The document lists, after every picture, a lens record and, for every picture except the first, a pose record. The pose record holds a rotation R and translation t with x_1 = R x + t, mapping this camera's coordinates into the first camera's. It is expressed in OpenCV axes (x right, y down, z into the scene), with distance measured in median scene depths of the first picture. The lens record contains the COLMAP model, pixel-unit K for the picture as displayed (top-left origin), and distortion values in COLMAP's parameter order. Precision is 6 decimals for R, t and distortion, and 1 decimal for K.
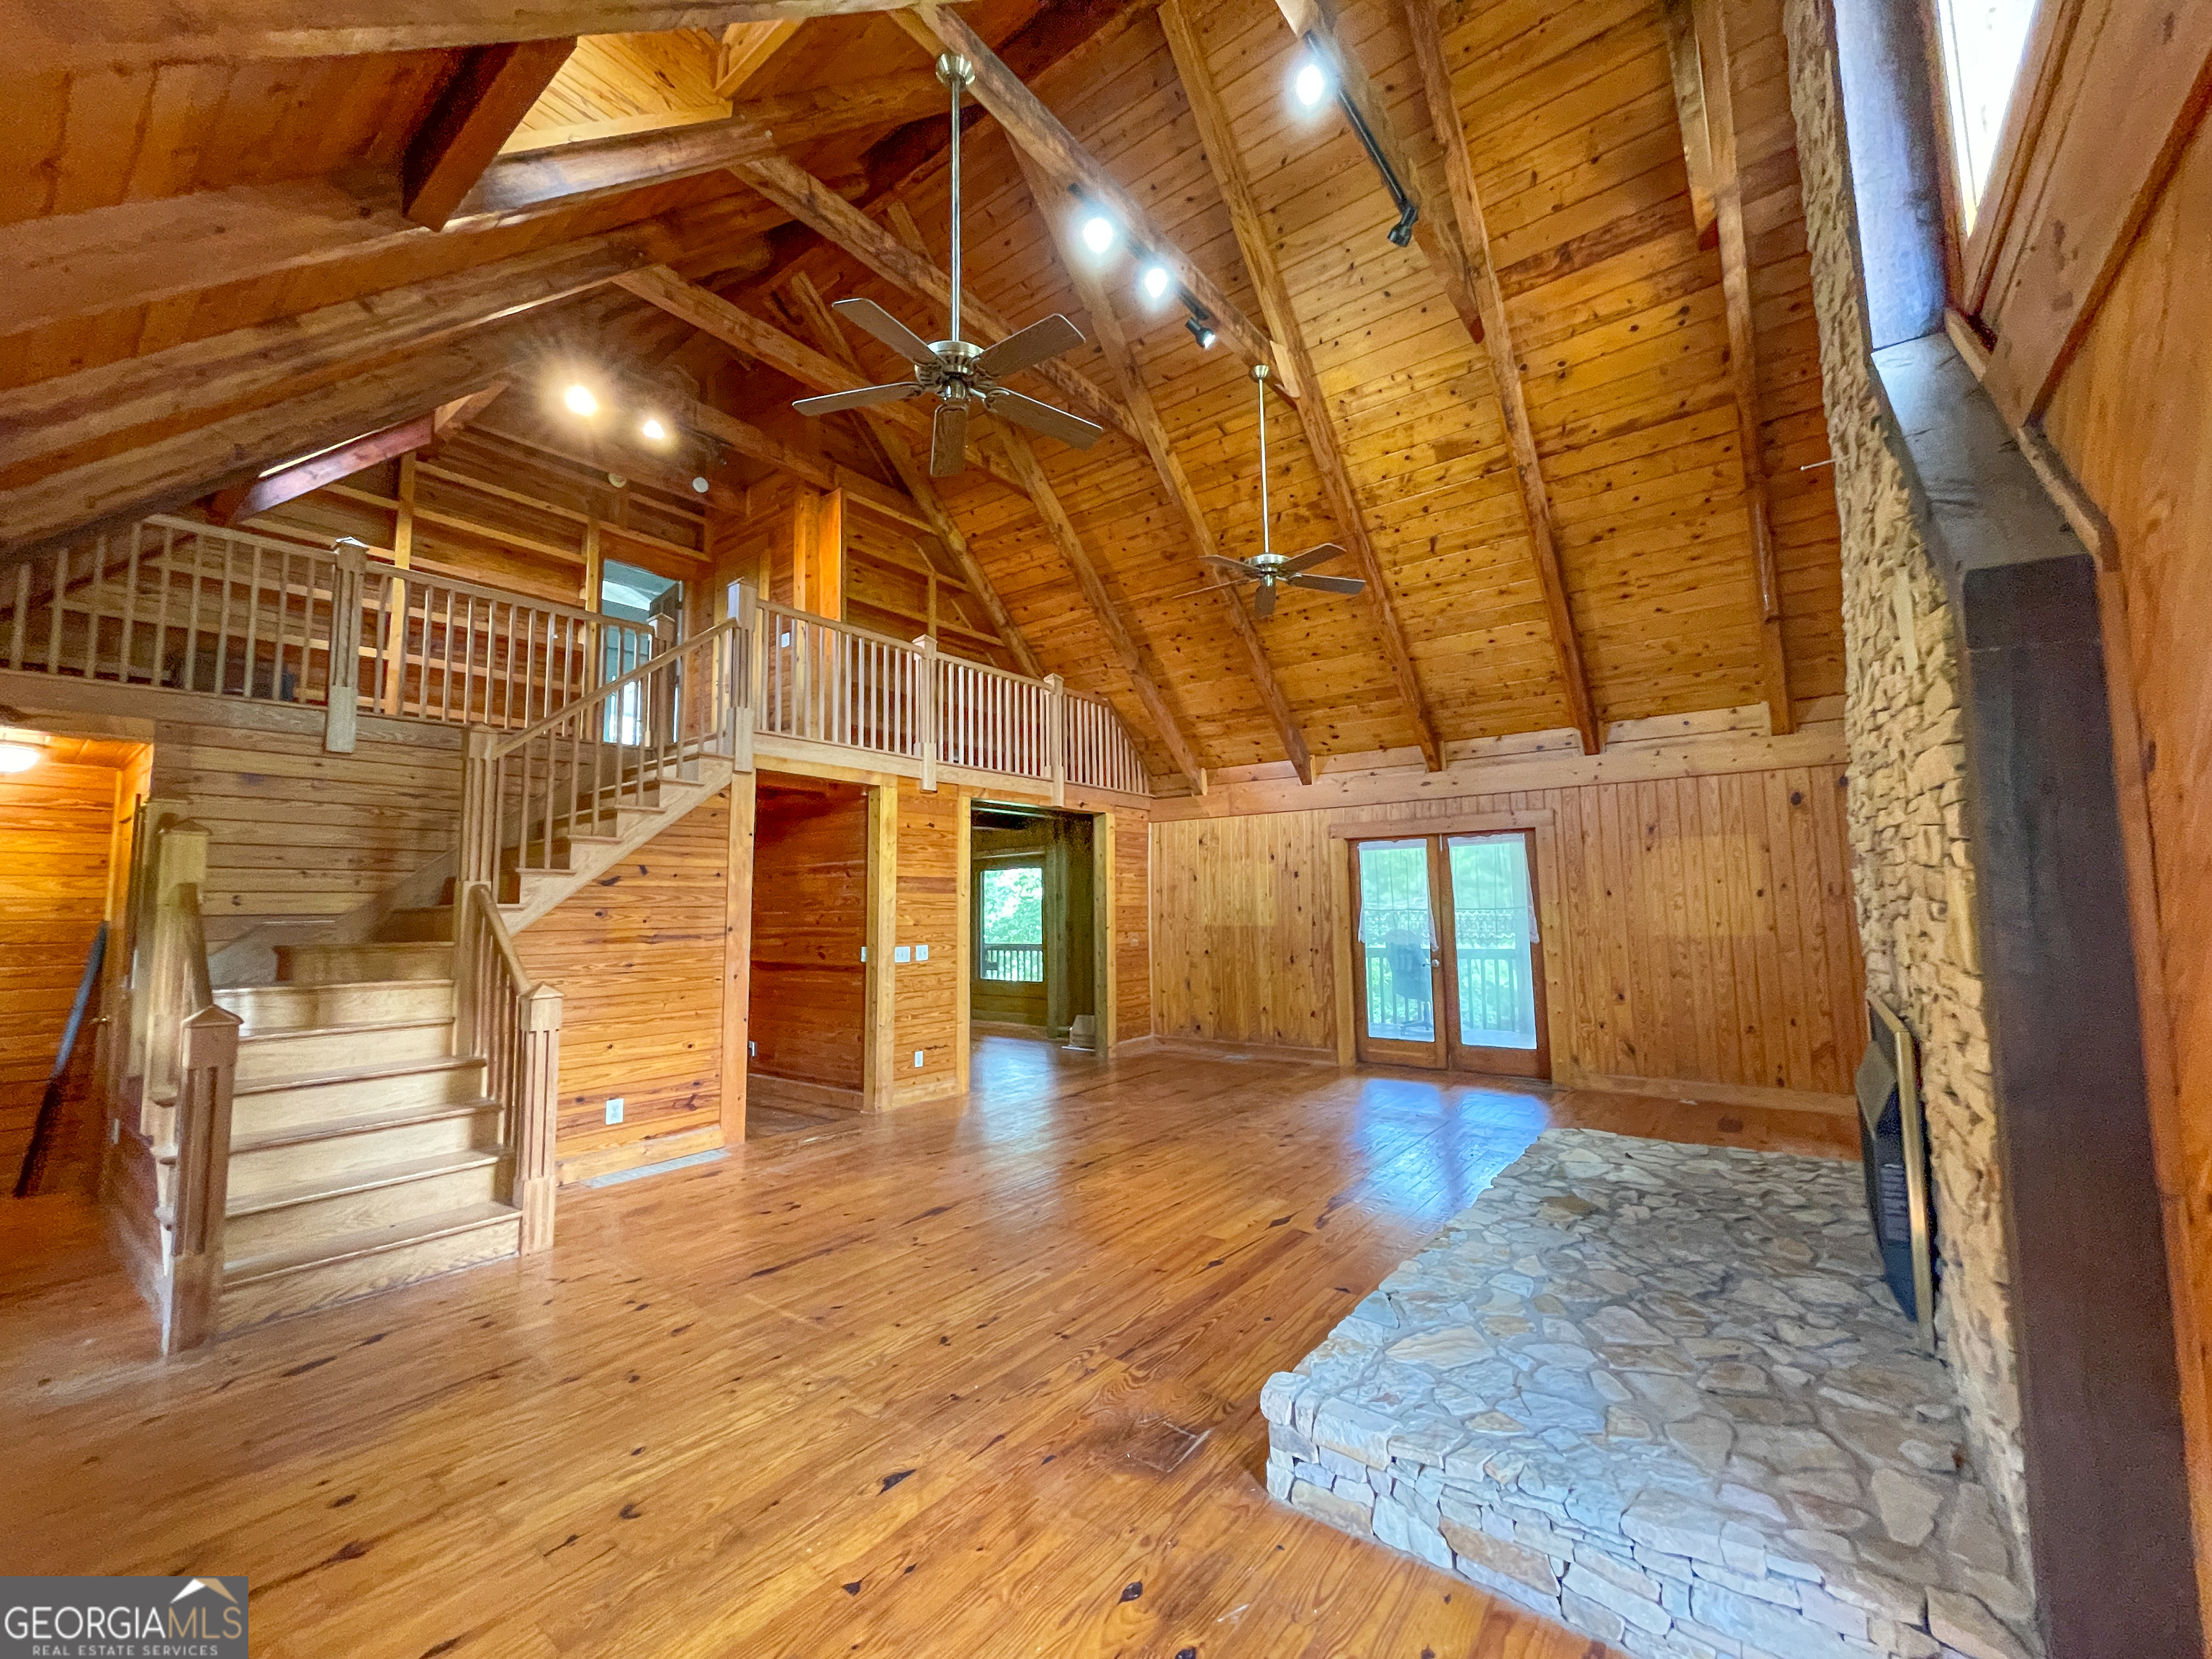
lens RADIAL K [[891.1, 0, 1110.9], [0, 891.1, 823.1], [0, 0, 1]] dist [0.000183, 0.000208]
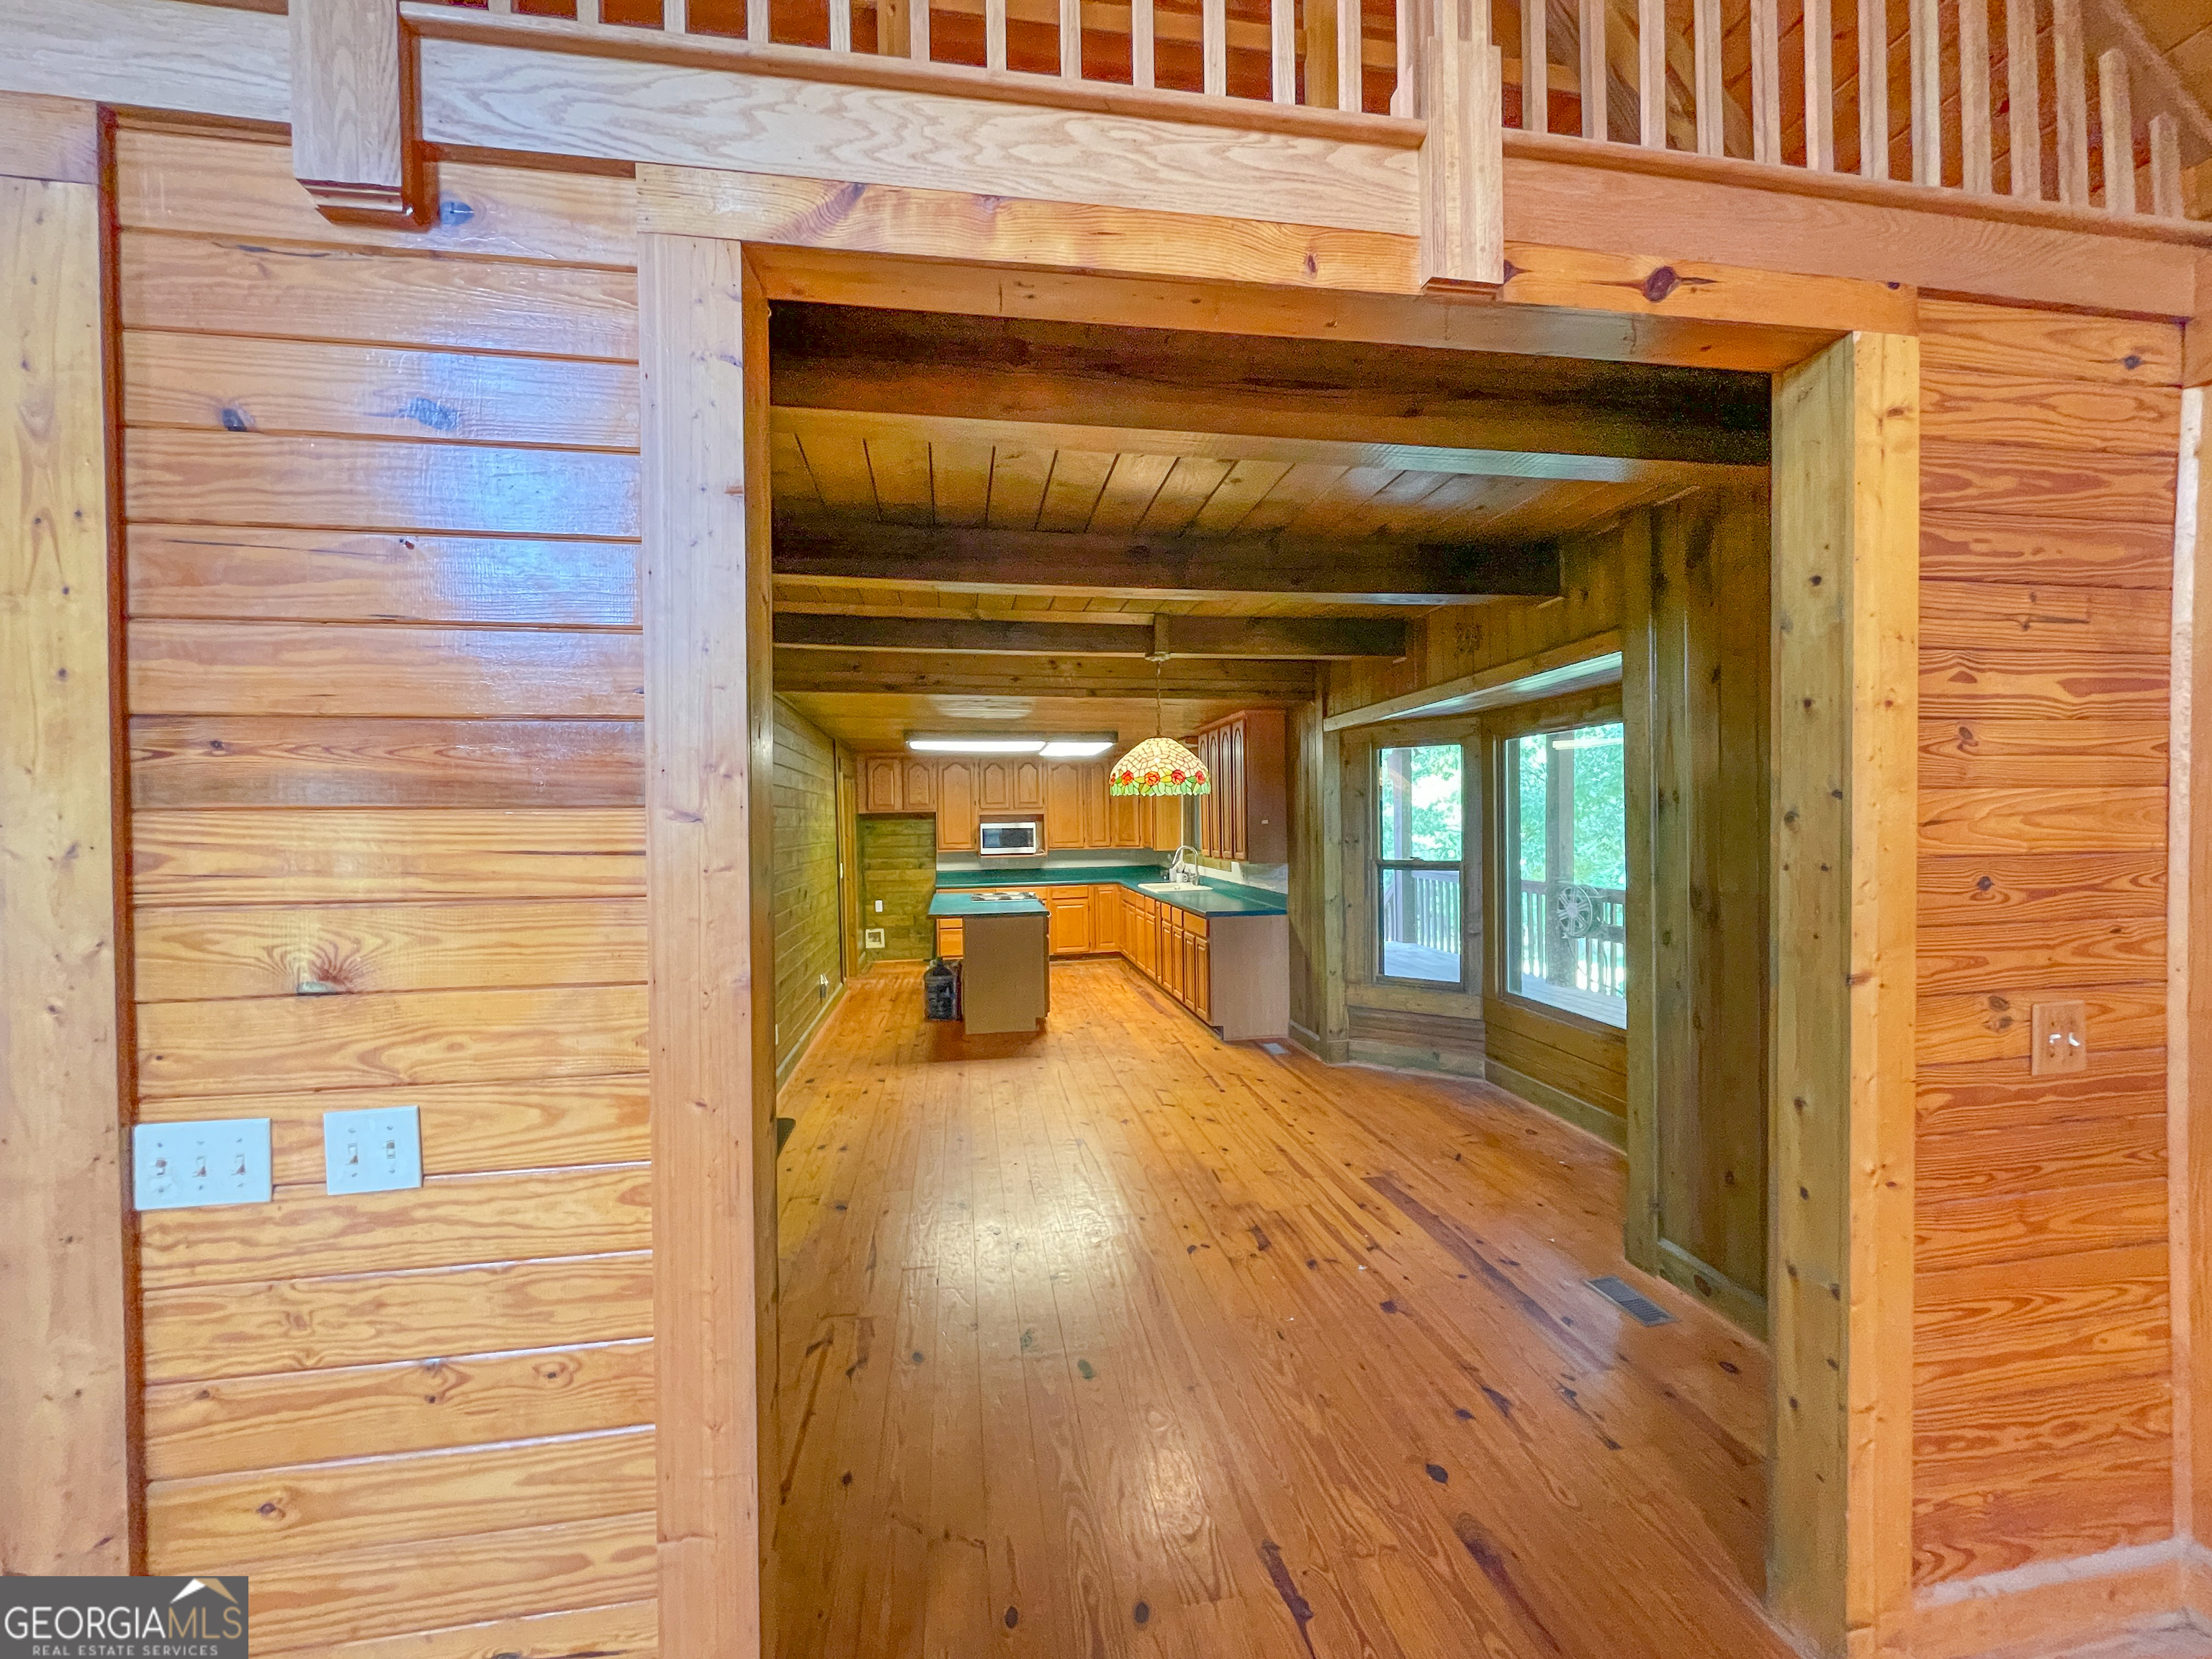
lens RADIAL K [[891.1, 0, 1110.9], [0, 891.1, 823.1], [0, 0, 1]] dist [0.000183, 0.000208]
pose [[0.728935, 0.012134, -0.684476, 0.009477], [0.067697, 0.993665, 0.089709, 0.060279], [0.681228, -0.111729, 0.723495, 0.771500]]
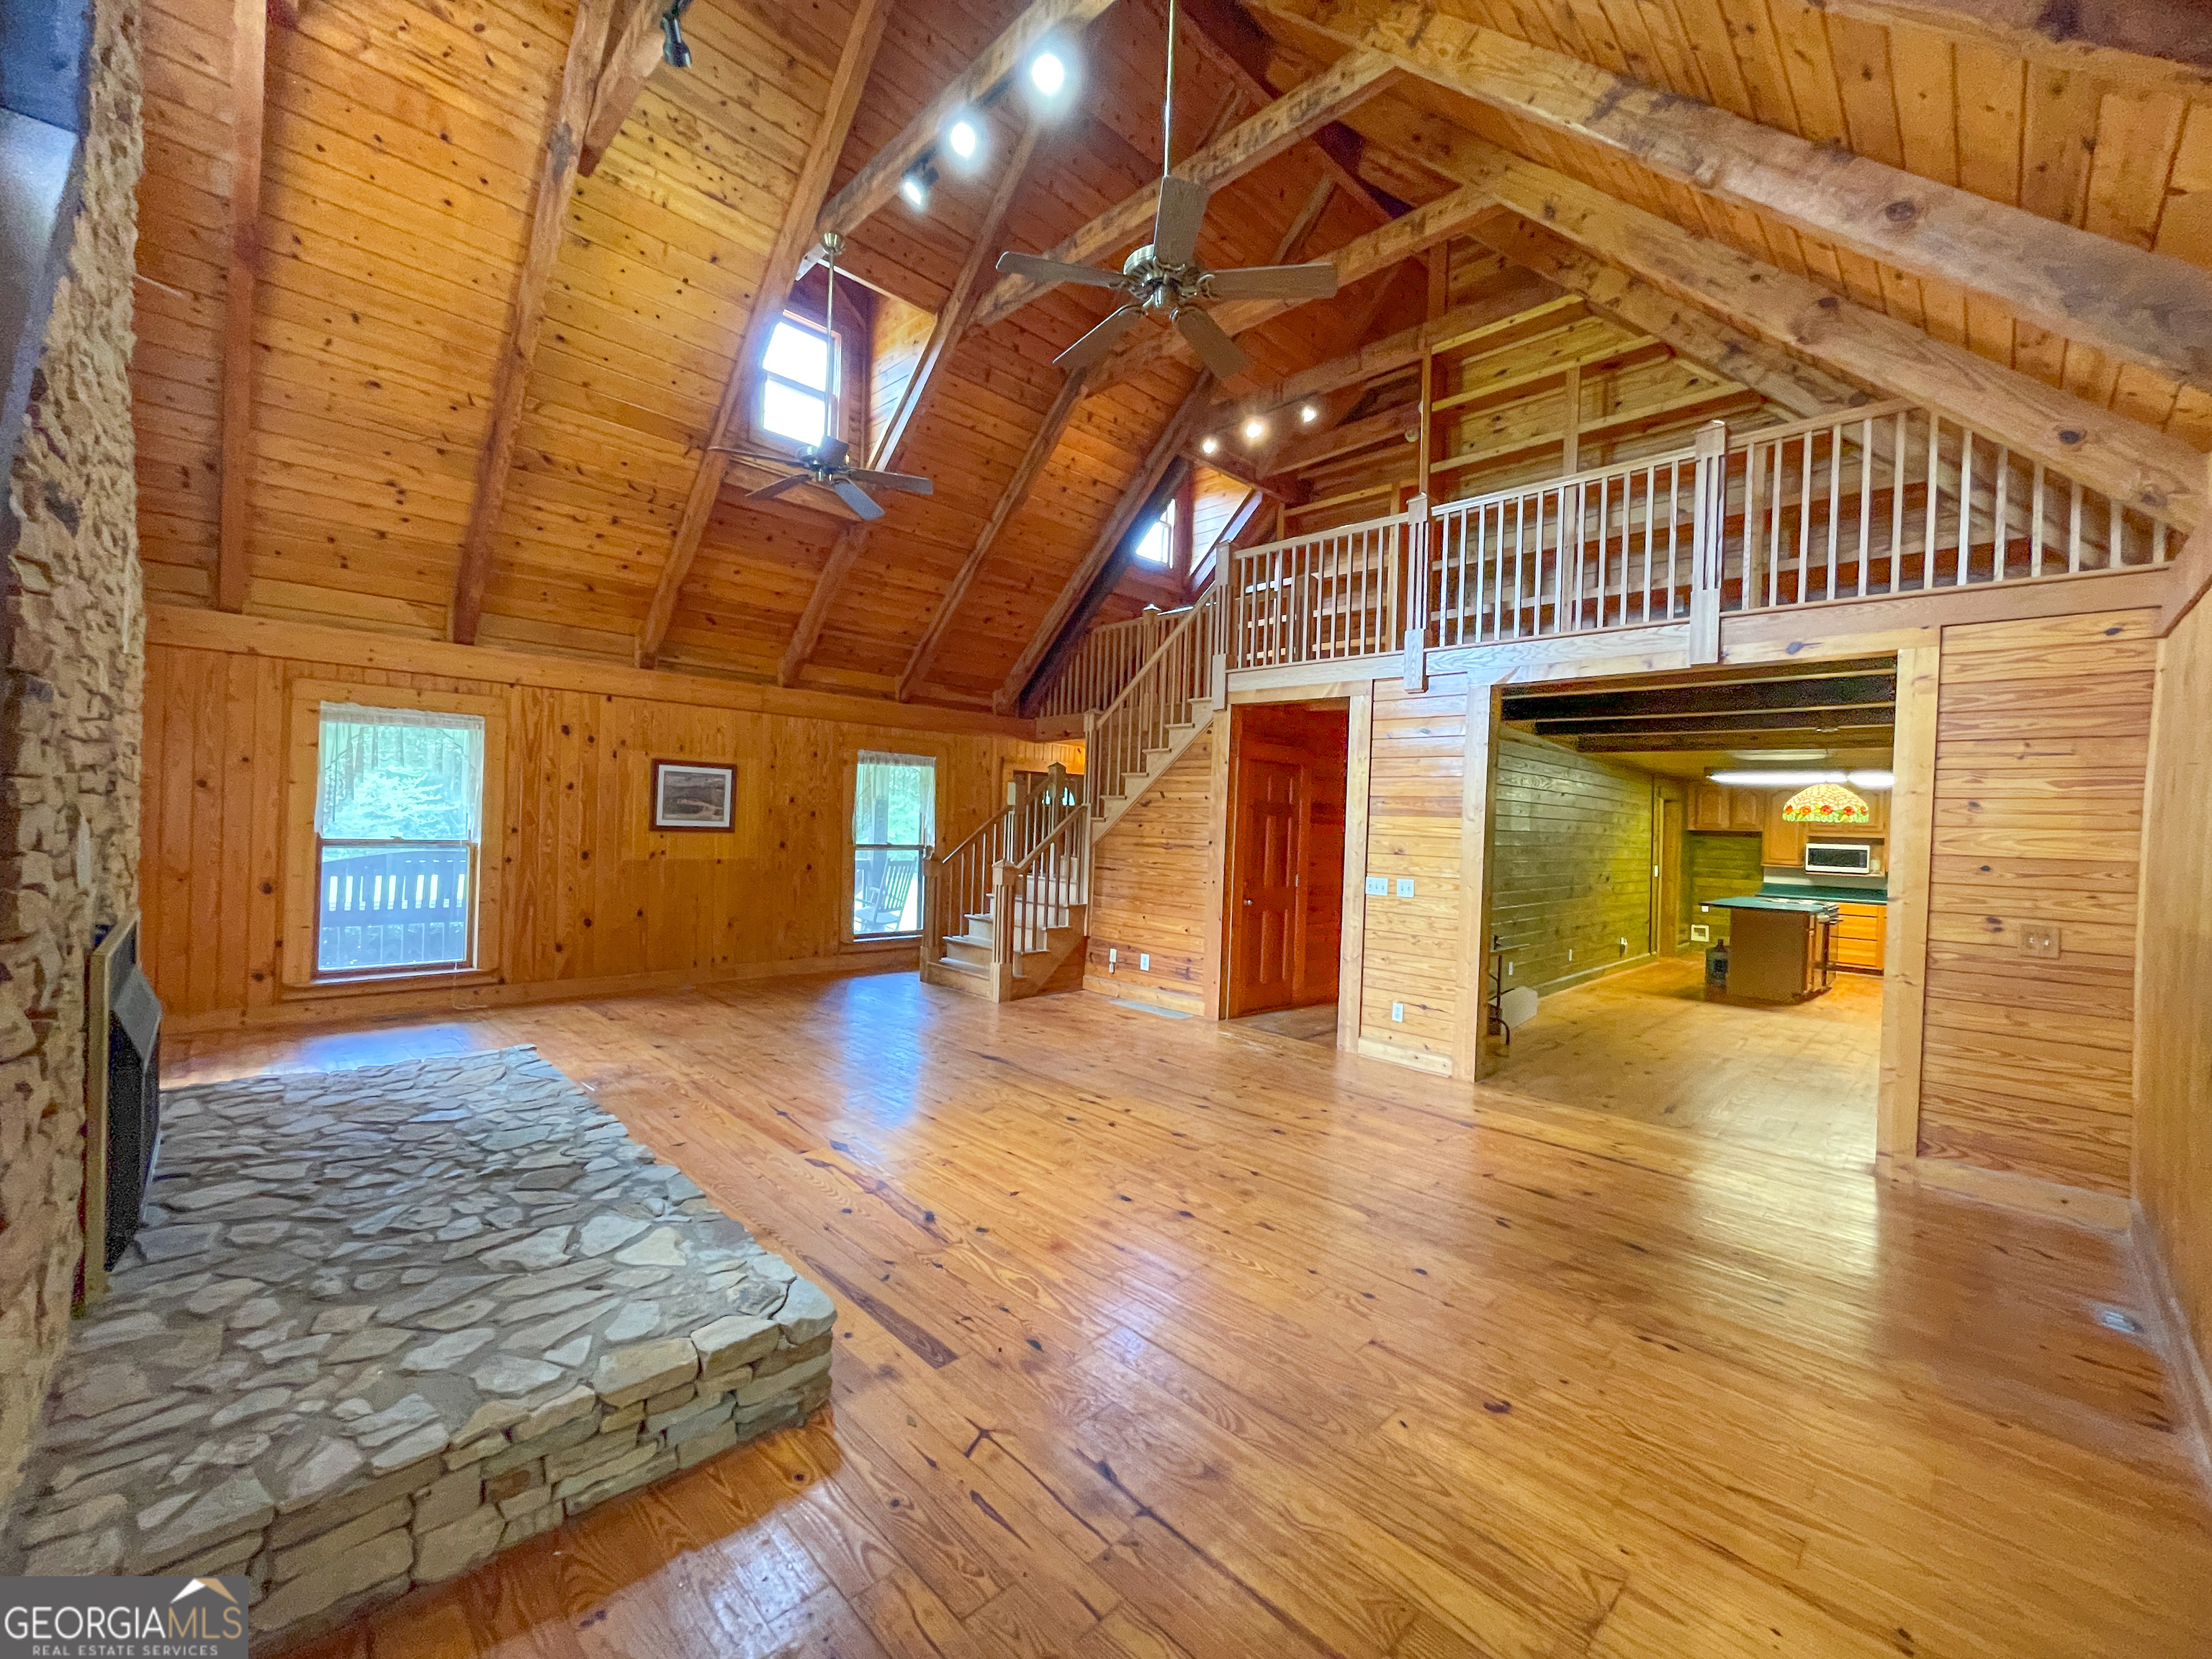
lens RADIAL K [[891.1, 0, 1110.9], [0, 891.1, 823.1], [0, 0, 1]] dist [0.000183, 0.000208]
pose [[-0.135665, 0.015607, -0.990632, 0.505594], [0.063529, 0.997955, 0.007023, 0.049438], [0.988716, -0.061981, -0.136379, 0.666657]]
